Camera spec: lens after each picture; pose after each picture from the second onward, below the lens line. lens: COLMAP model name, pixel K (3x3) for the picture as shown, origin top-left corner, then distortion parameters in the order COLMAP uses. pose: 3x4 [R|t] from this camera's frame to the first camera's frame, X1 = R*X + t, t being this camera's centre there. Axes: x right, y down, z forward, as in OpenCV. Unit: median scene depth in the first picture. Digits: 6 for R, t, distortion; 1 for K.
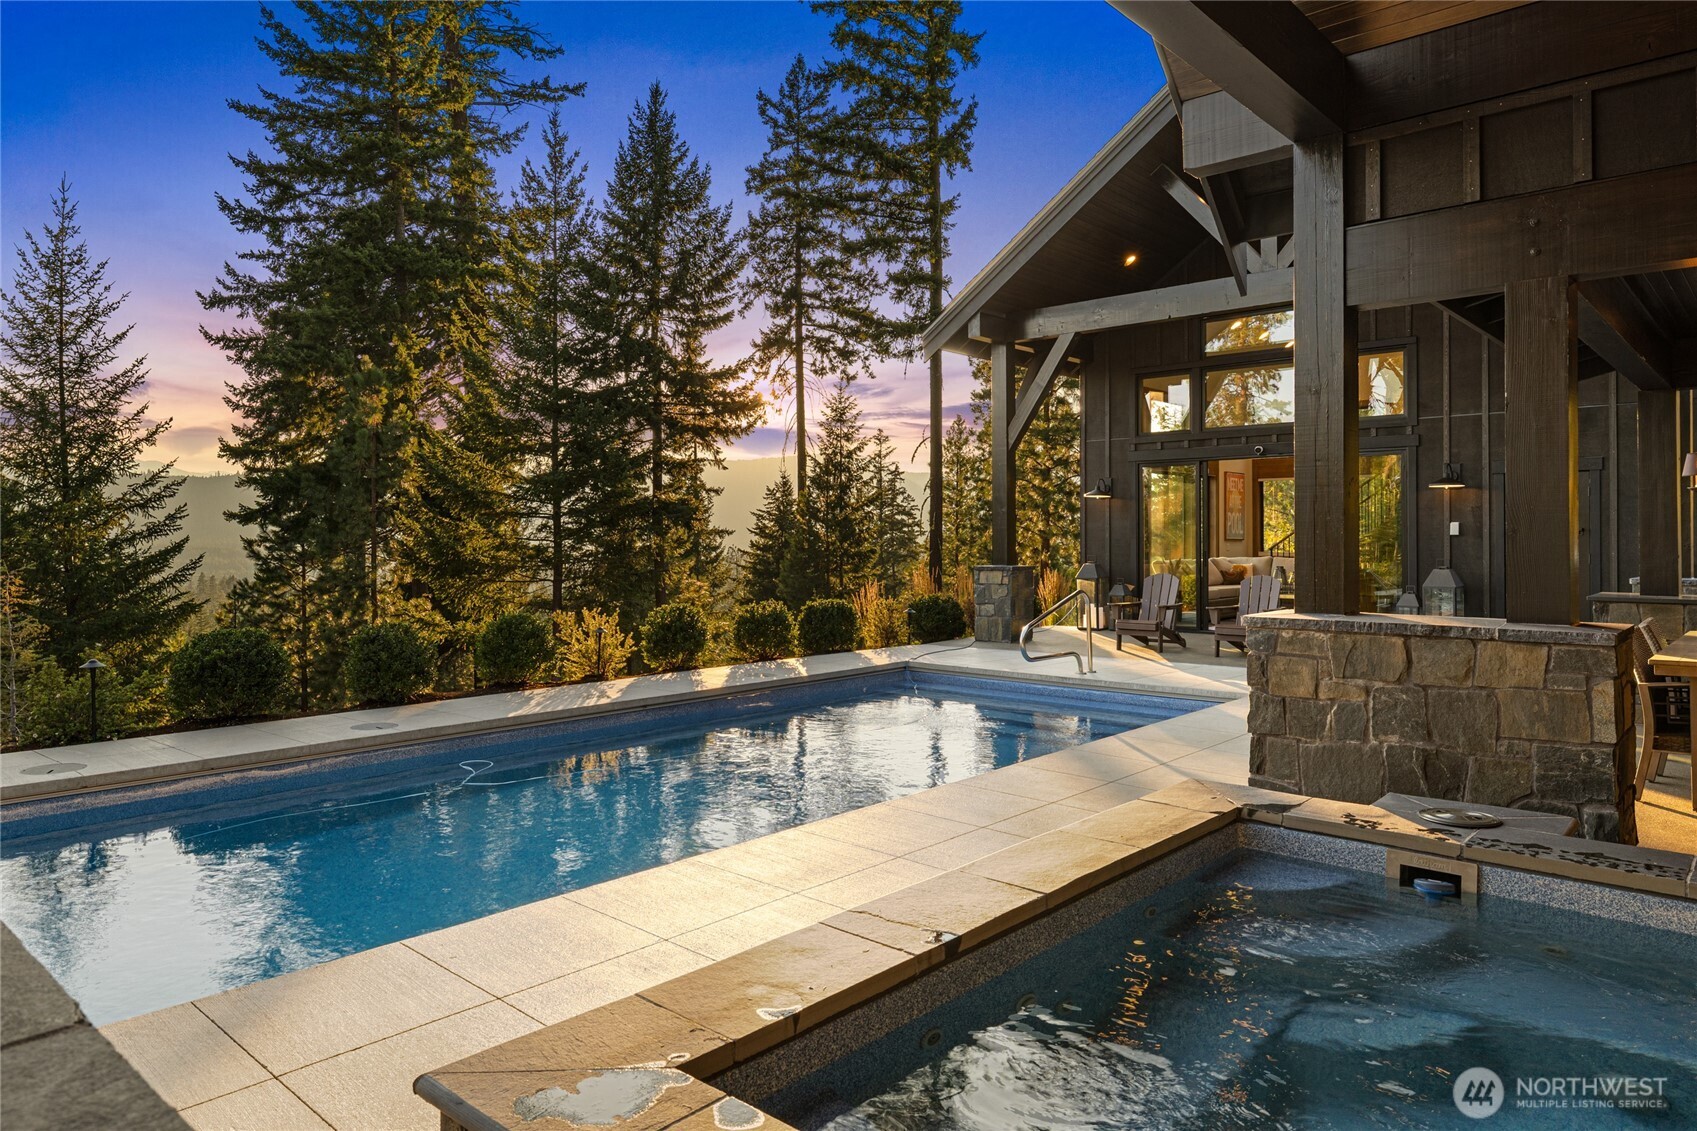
lens RADIAL K [[1087.4, 0, 845.9], [0, 1087.4, 534.1], [0, 0, 1]] dist [-0.007958, 0.000071]
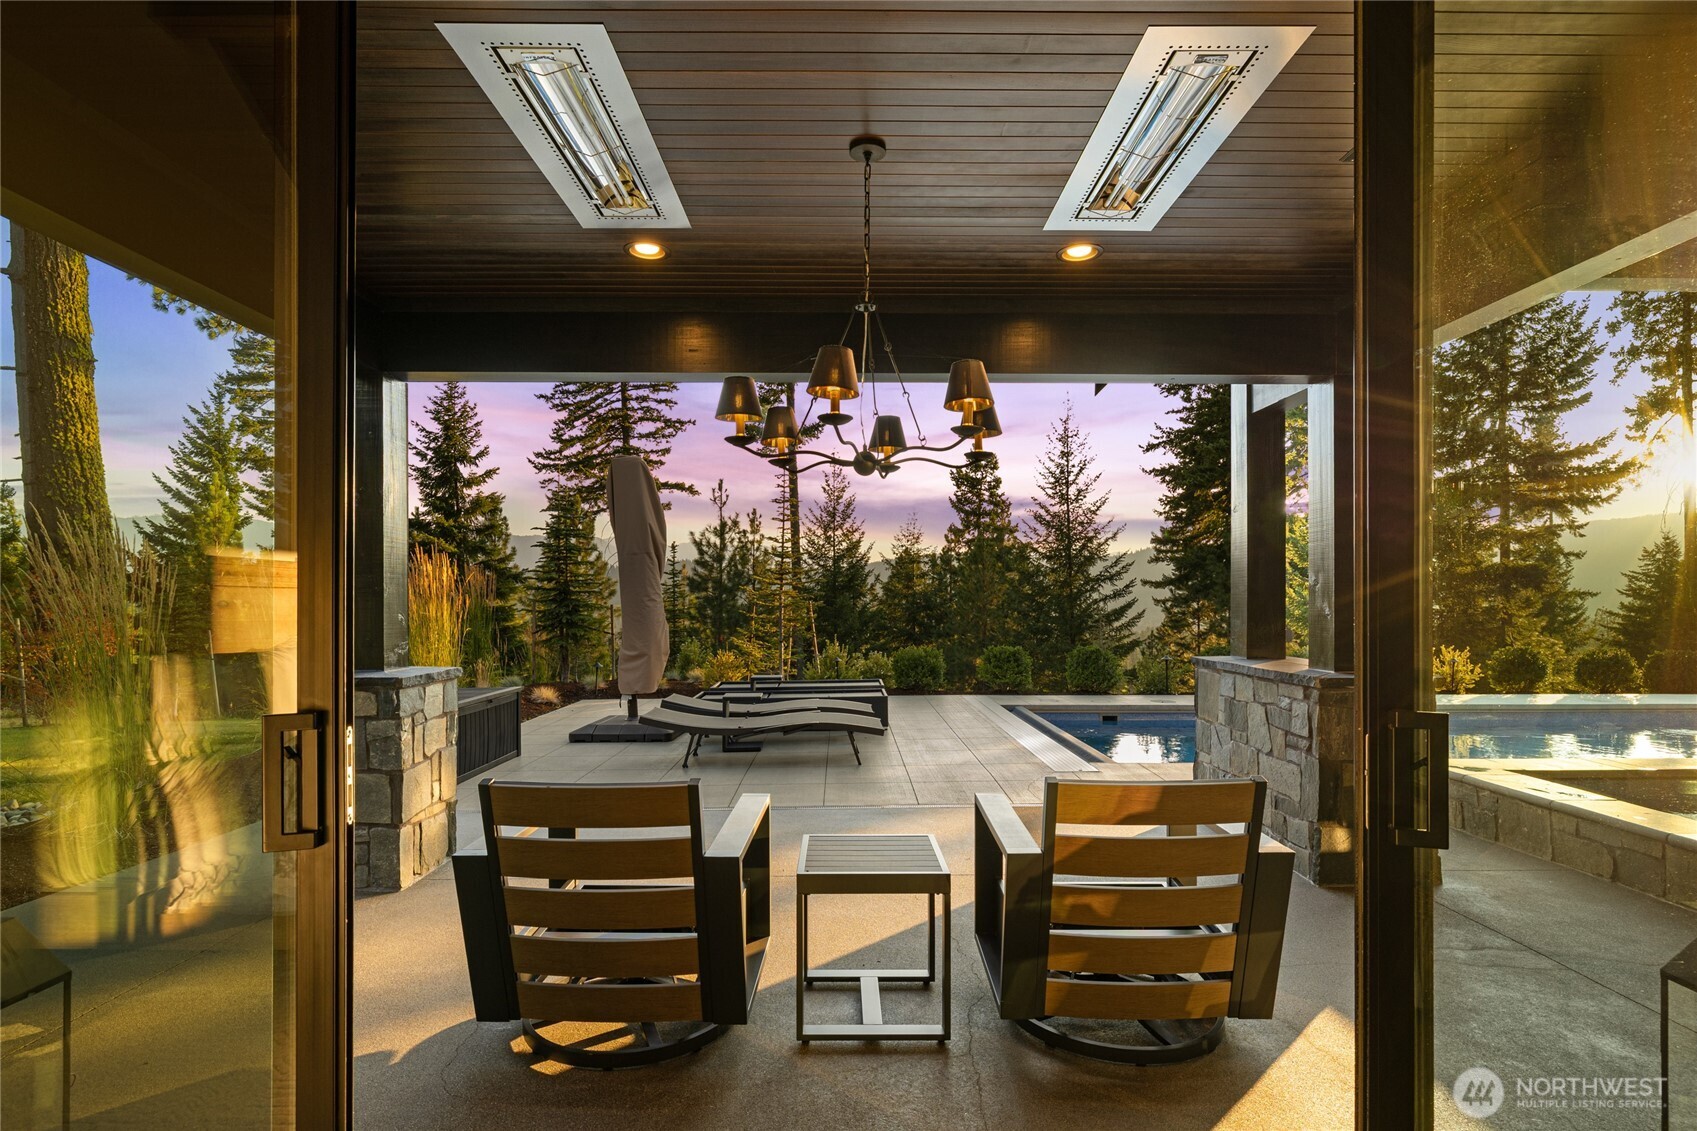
lens RADIAL K [[853.8, 0, 844.4], [0, 853.8, 602.3], [0, 0, 1]] dist [-0.000050, 0.000175]
pose [[0.670834, 0.003653, -0.741599, 0.030202], [0.001334, 0.999980, 0.006133, 0.000400], [0.741607, -0.005103, 0.670815, -0.138394]]
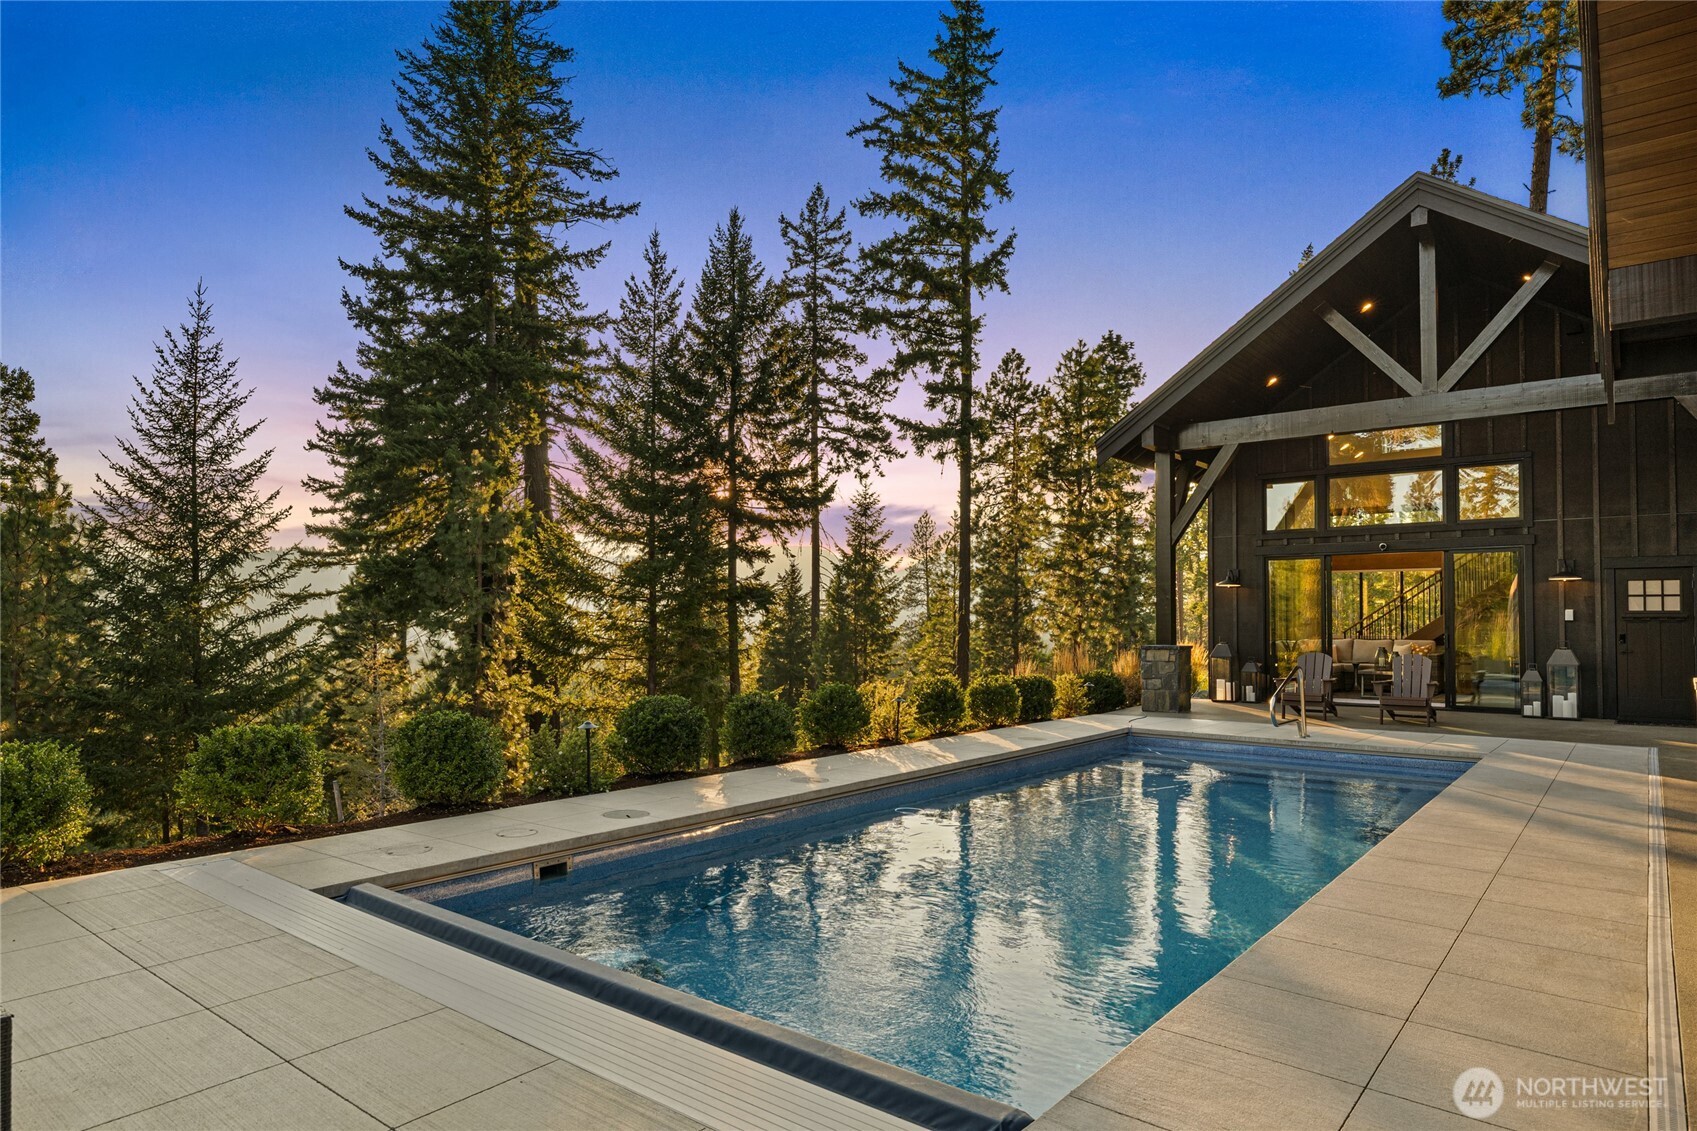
lens RADIAL K [[1003.5, 0, 844.5], [0, 1003.5, 597.0], [0, 0, 1]] dist [-0.004361, -0.001365]
pose [[0.998634, 0.007567, 0.051700, -0.113091], [-0.006440, 0.999739, -0.021930, 0.001697], [-0.051852, 0.021567, 0.998422, -0.016867]]
